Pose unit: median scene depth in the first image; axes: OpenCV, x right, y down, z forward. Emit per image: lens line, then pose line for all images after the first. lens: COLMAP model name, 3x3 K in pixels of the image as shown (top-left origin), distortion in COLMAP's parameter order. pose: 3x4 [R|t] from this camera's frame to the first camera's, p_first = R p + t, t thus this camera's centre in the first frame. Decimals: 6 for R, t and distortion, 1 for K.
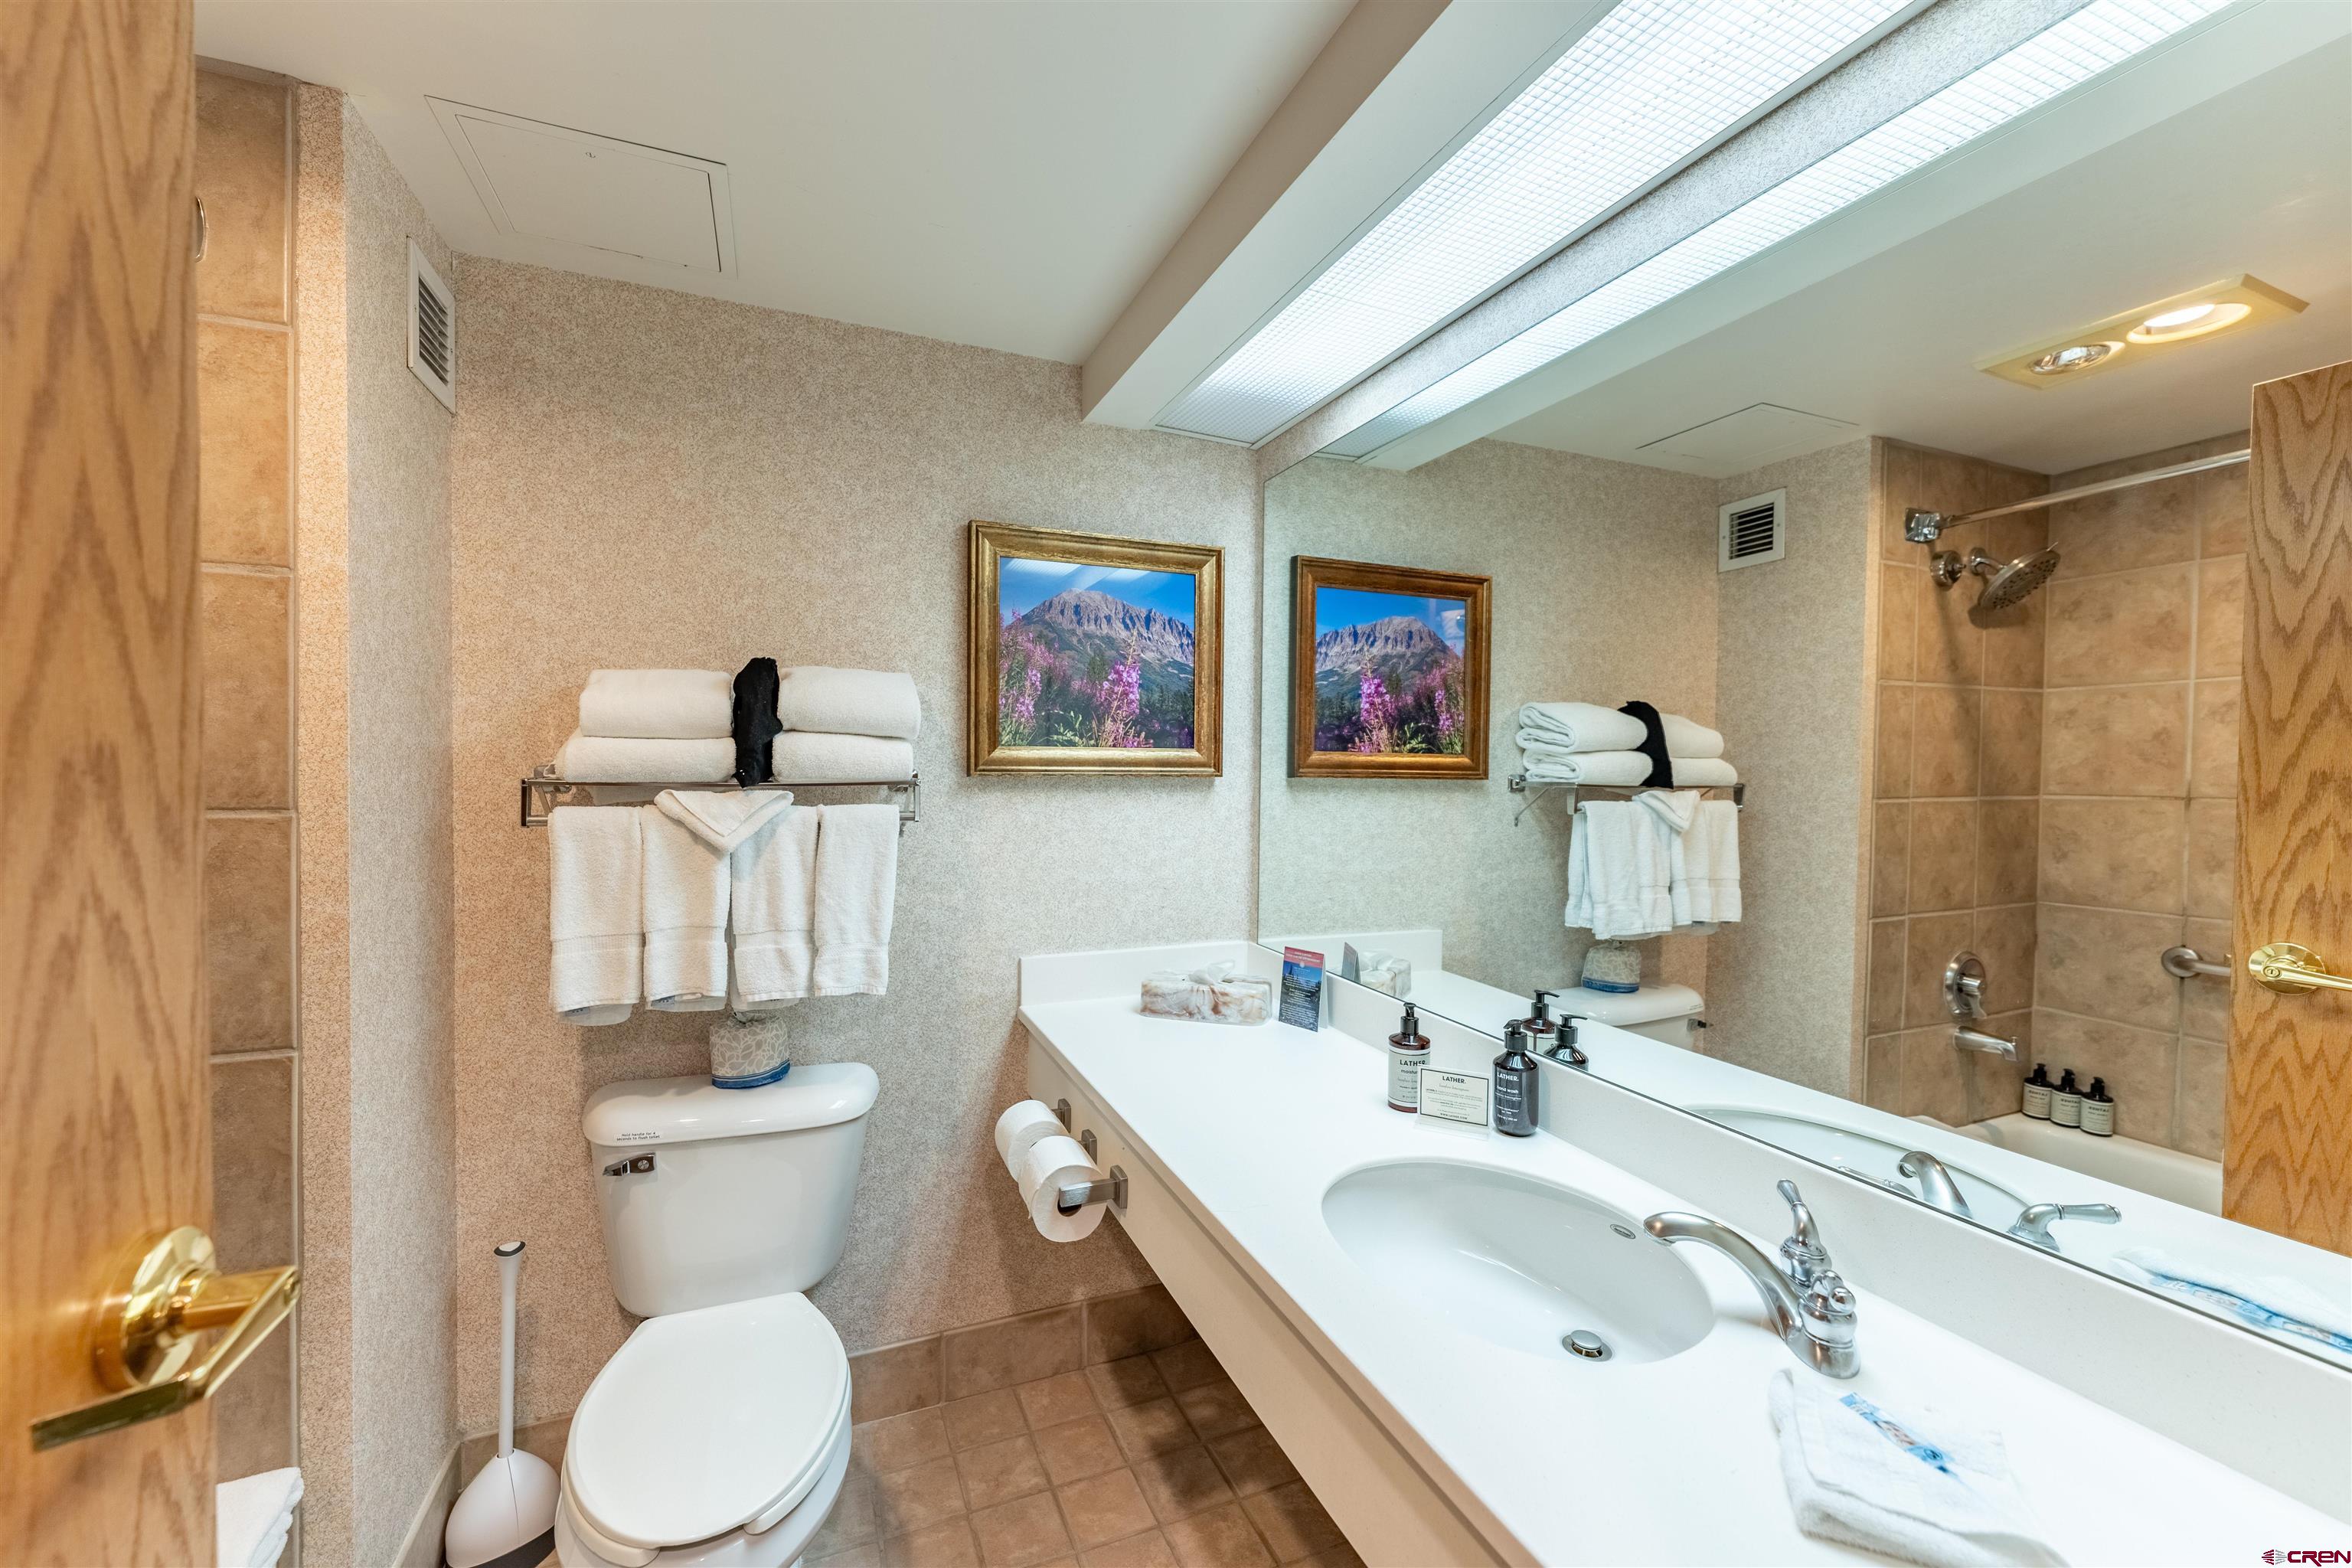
lens RADIAL K [[935.0, 0, 1168.2], [0, 935.0, 784.0], [0, 0, 1]] dist [0.000680, -0.000440]
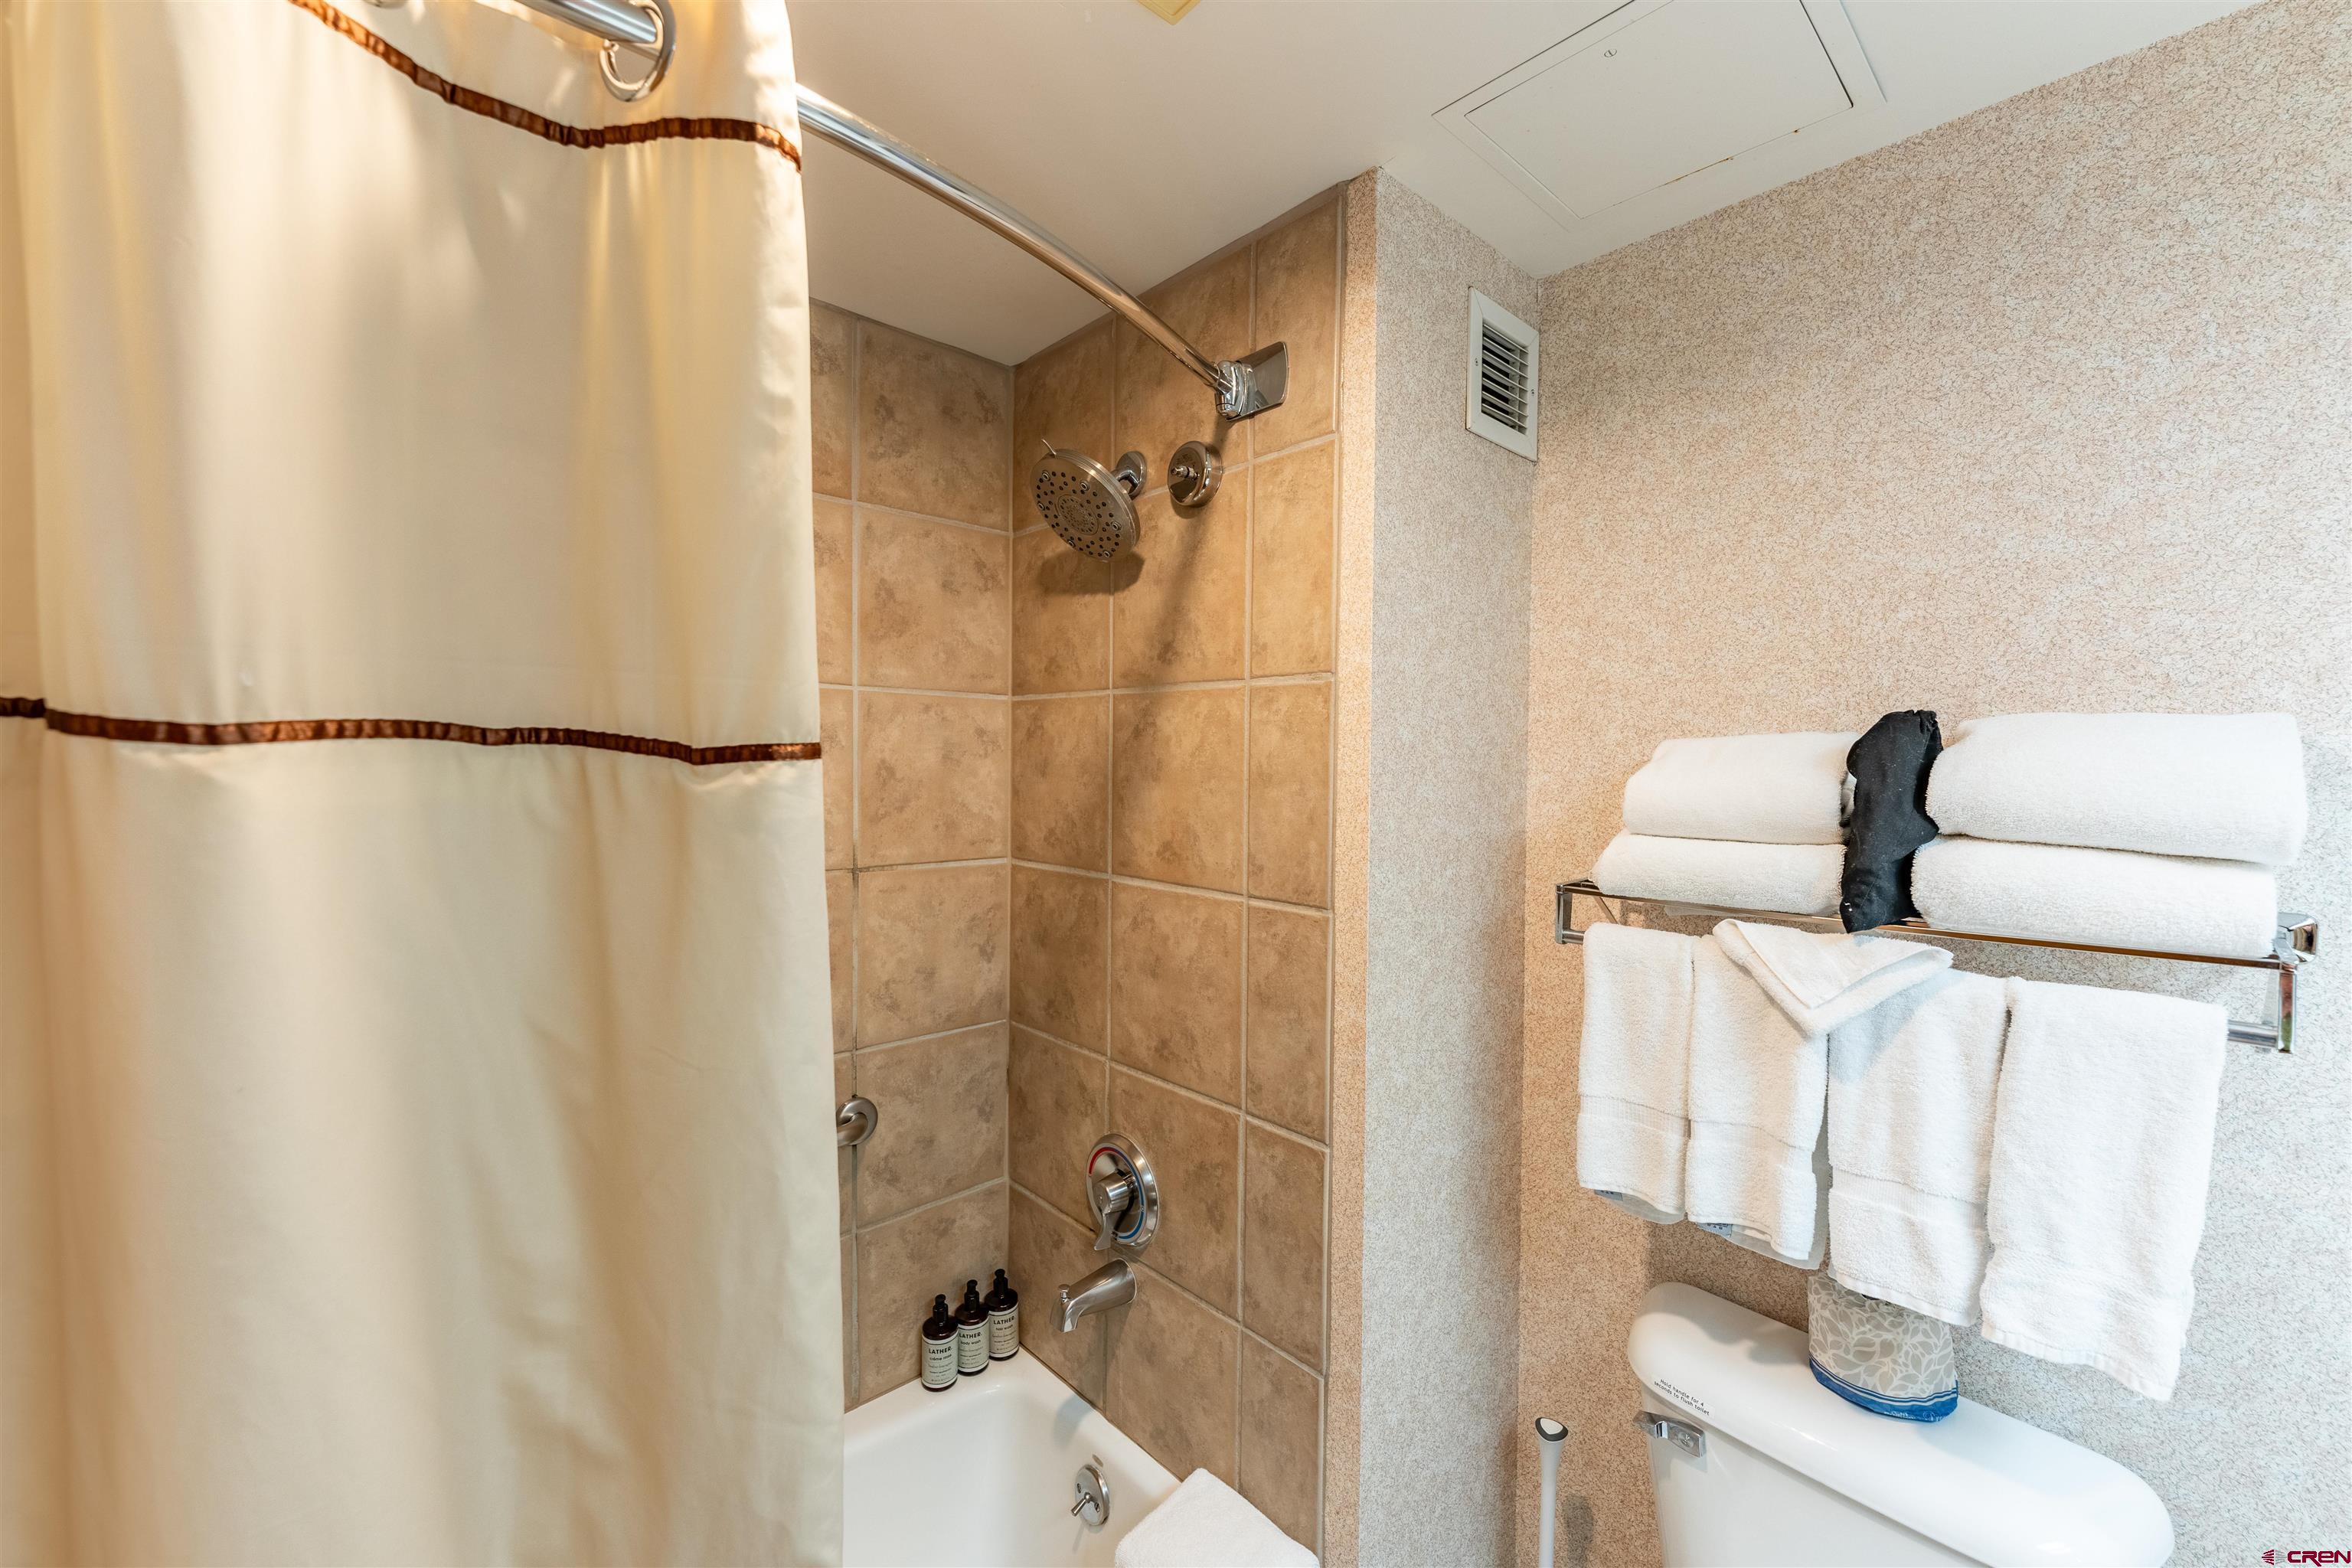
lens RADIAL K [[935.0, 0, 1168.2], [0, 935.0, 784.0], [0, 0, 1]] dist [0.000680, -0.000440]
pose [[0.343992, 0.016936, -0.938820, -0.037433], [-0.022440, 0.999700, 0.009812, -0.089615], [0.938704, 0.017691, 0.344269, 0.377022]]
